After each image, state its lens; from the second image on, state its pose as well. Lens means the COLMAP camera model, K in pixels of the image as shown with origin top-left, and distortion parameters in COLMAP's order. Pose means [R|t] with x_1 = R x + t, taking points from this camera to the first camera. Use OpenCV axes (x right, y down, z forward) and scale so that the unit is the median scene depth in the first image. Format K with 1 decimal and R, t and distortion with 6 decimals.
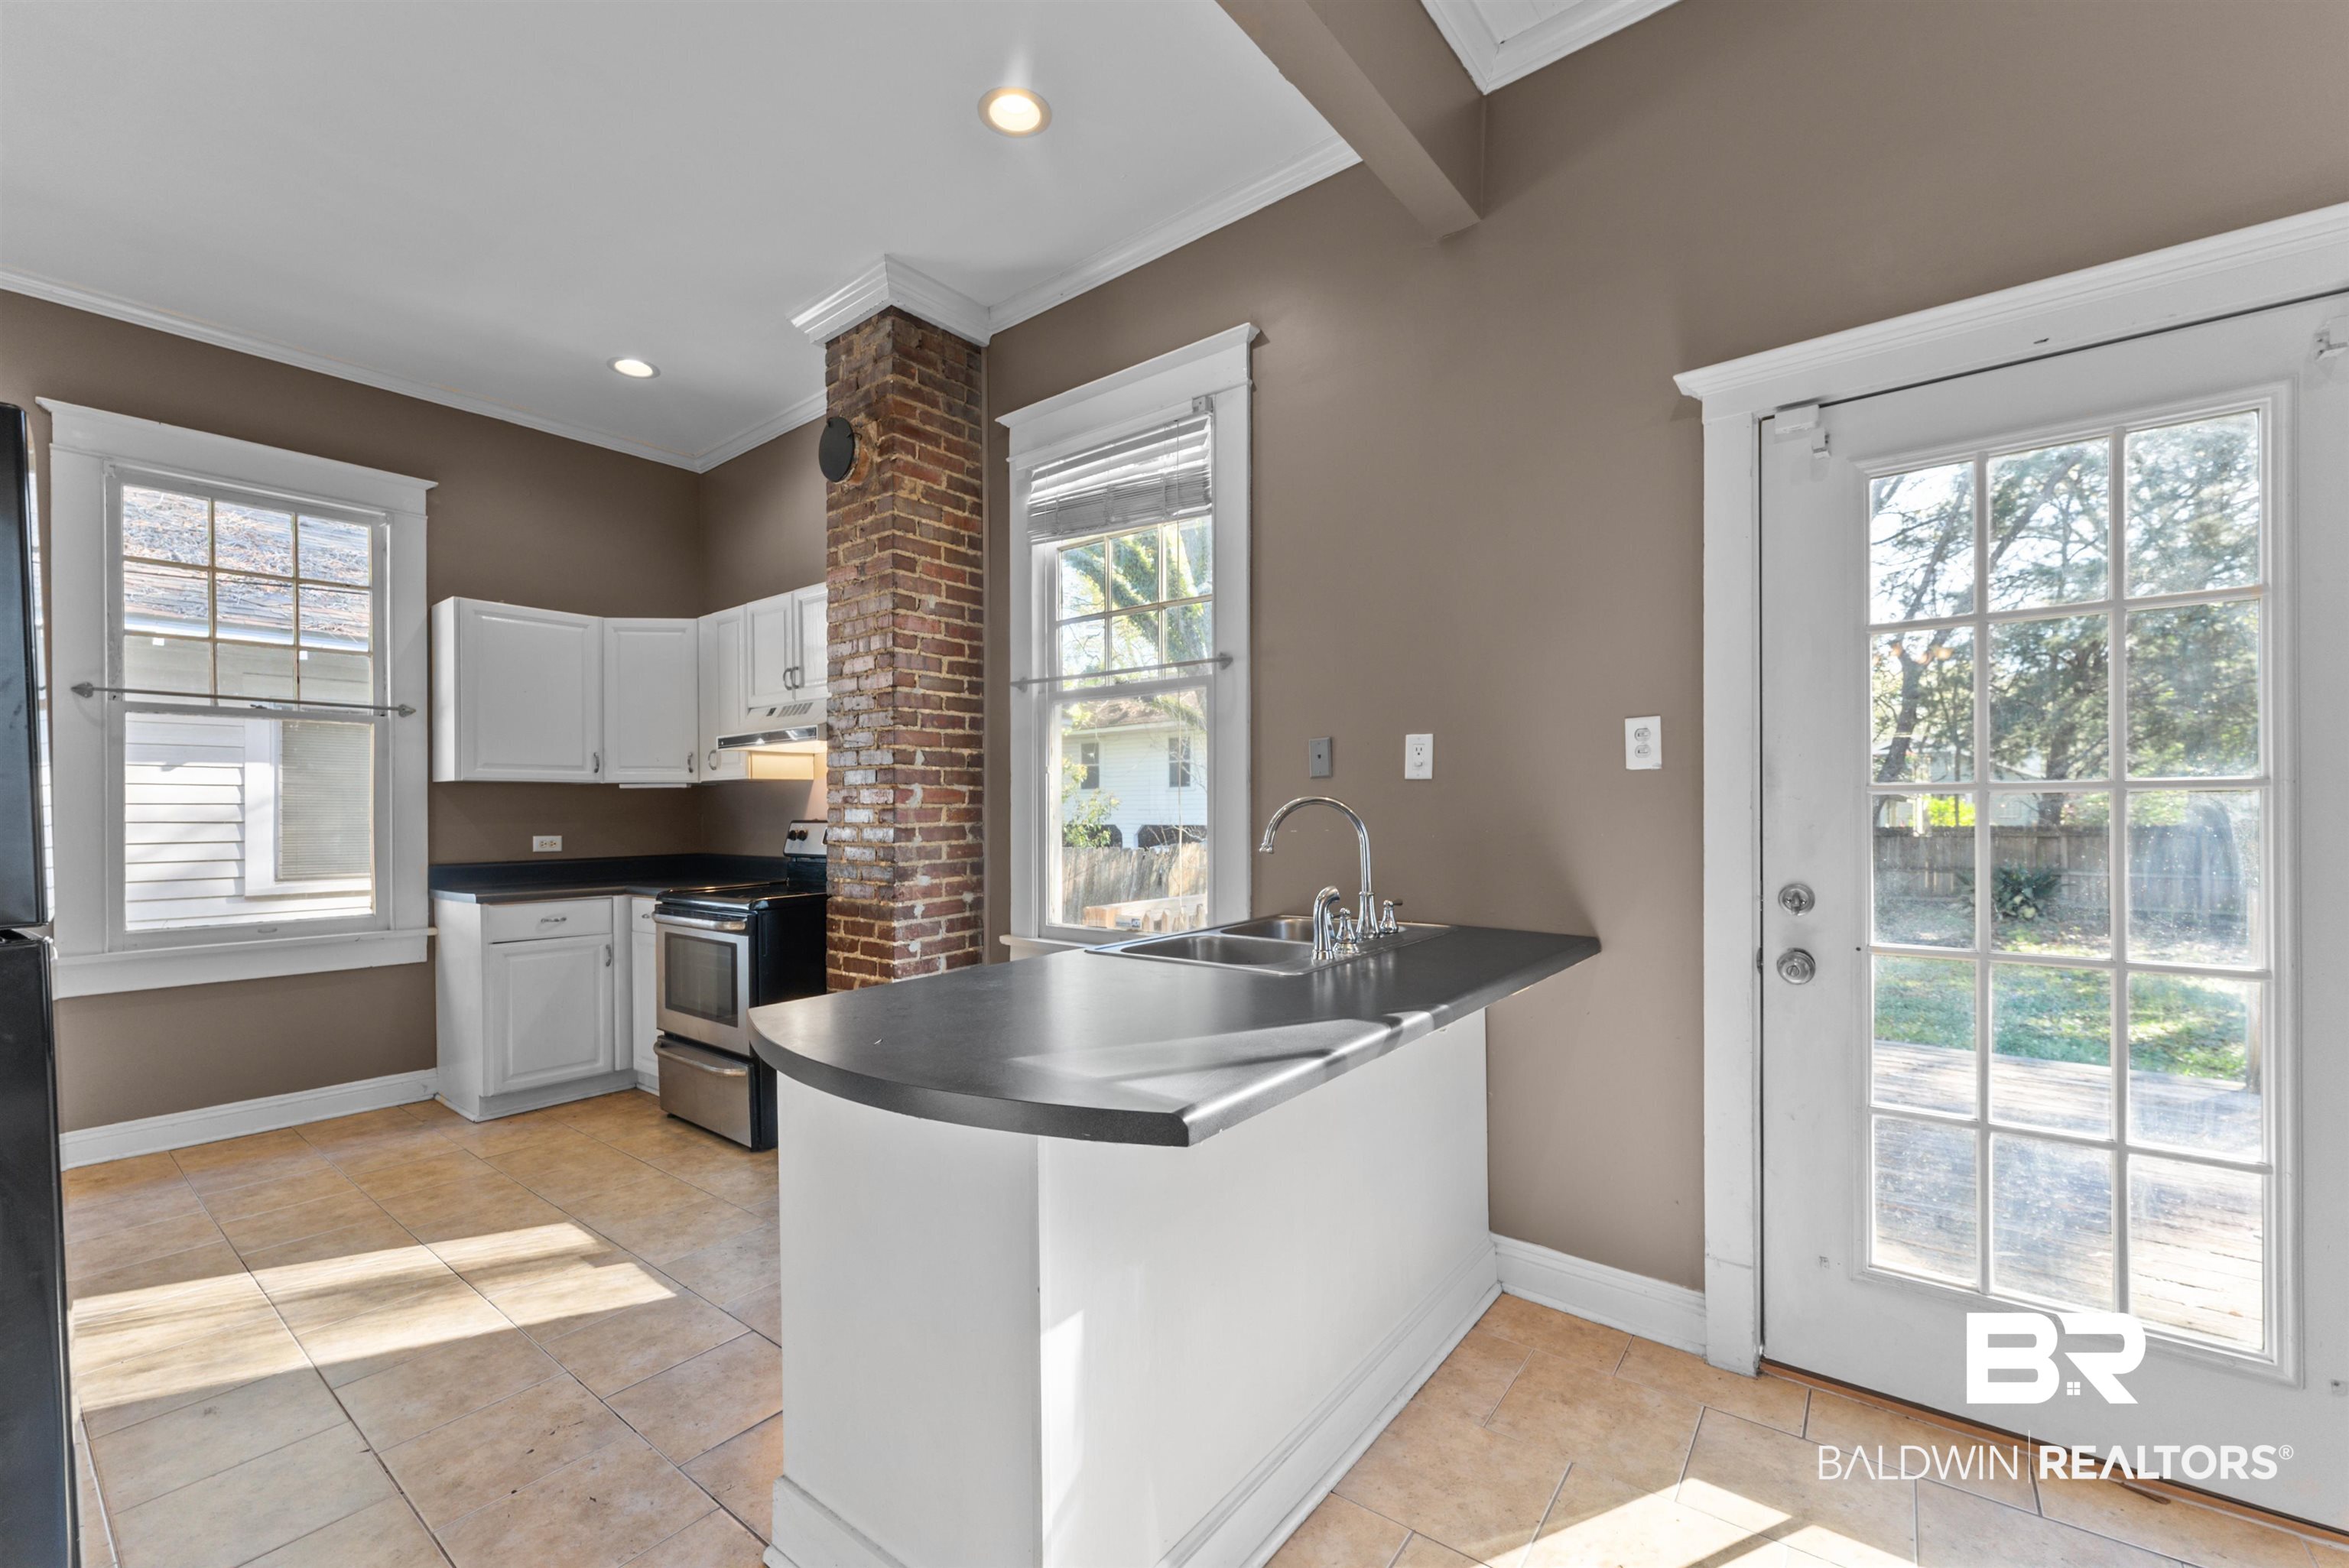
lens RADIAL K [[962.3, 0, 1159.7], [0, 962.3, 815.6], [0, 0, 1]] dist [0.002089, -0.000121]
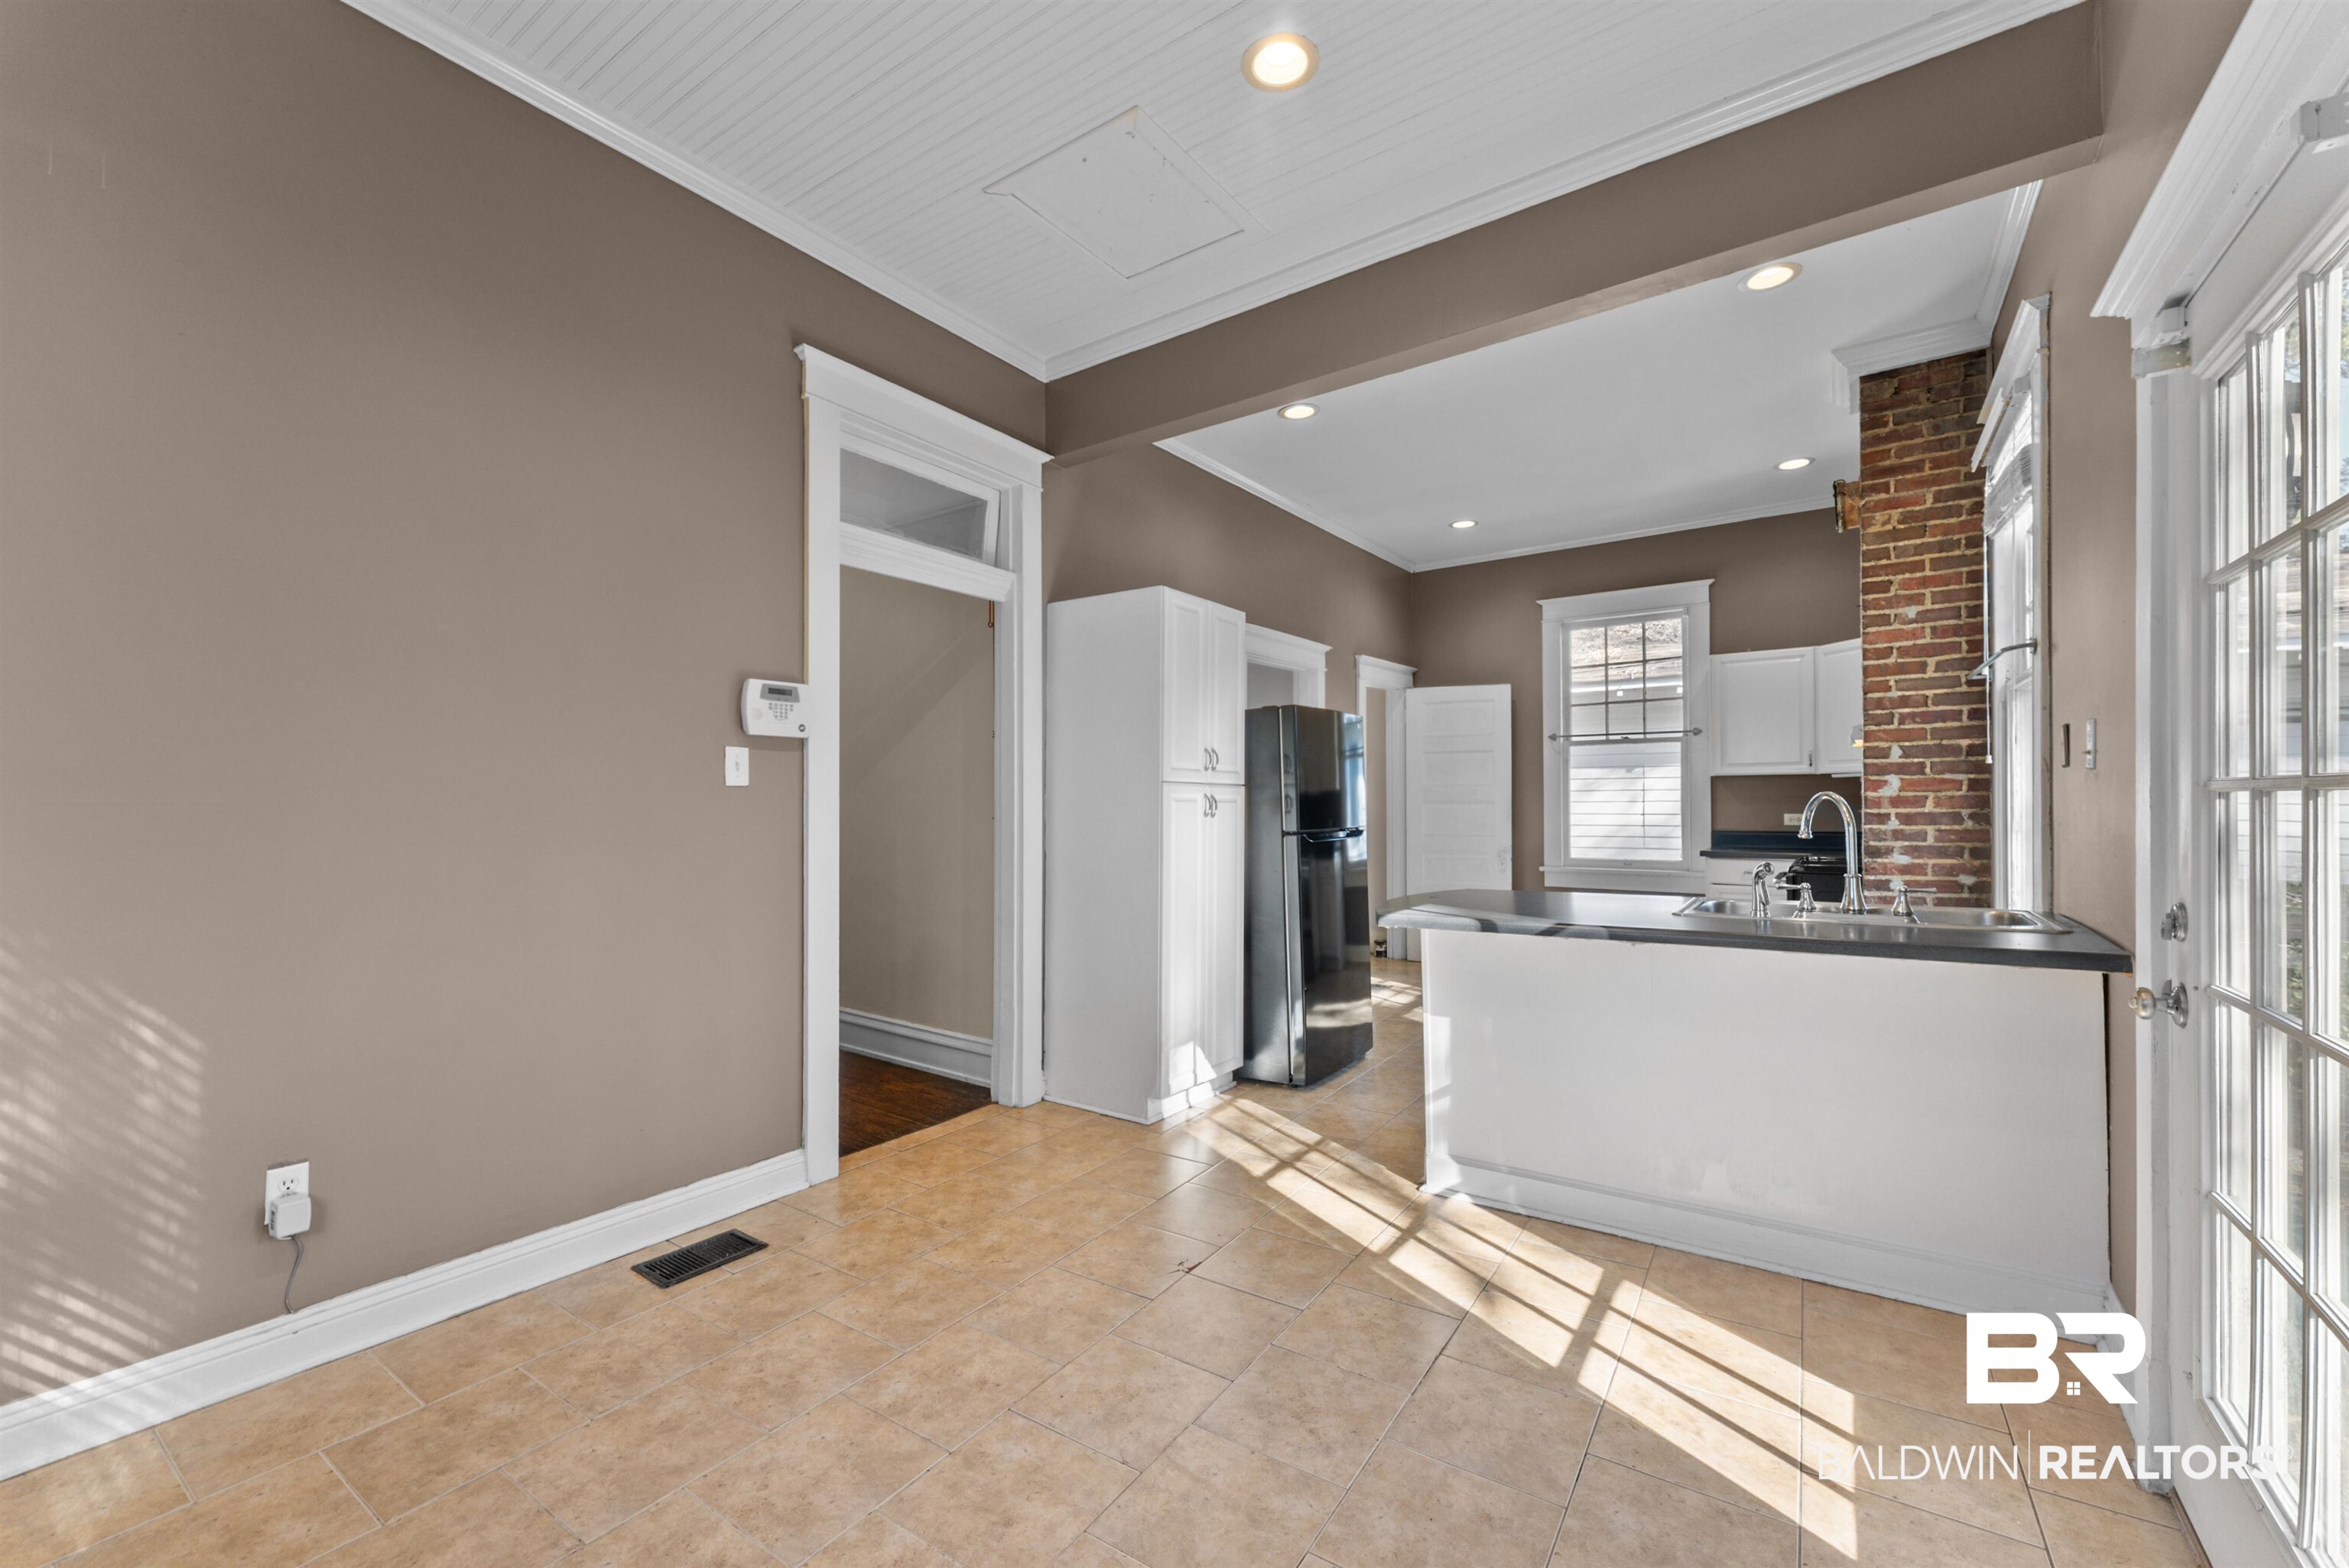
lens RADIAL K [[962.3, 0, 1151.0], [0, 962.3, 794.3], [0, 0, 1]] dist [0.002089, -0.000121]
pose [[0.038641, 0.000760, -0.999253, 0.863815], [0.002879, 0.999995, 0.000872, -0.013084], [0.999249, -0.002911, 0.038638, 0.067751]]
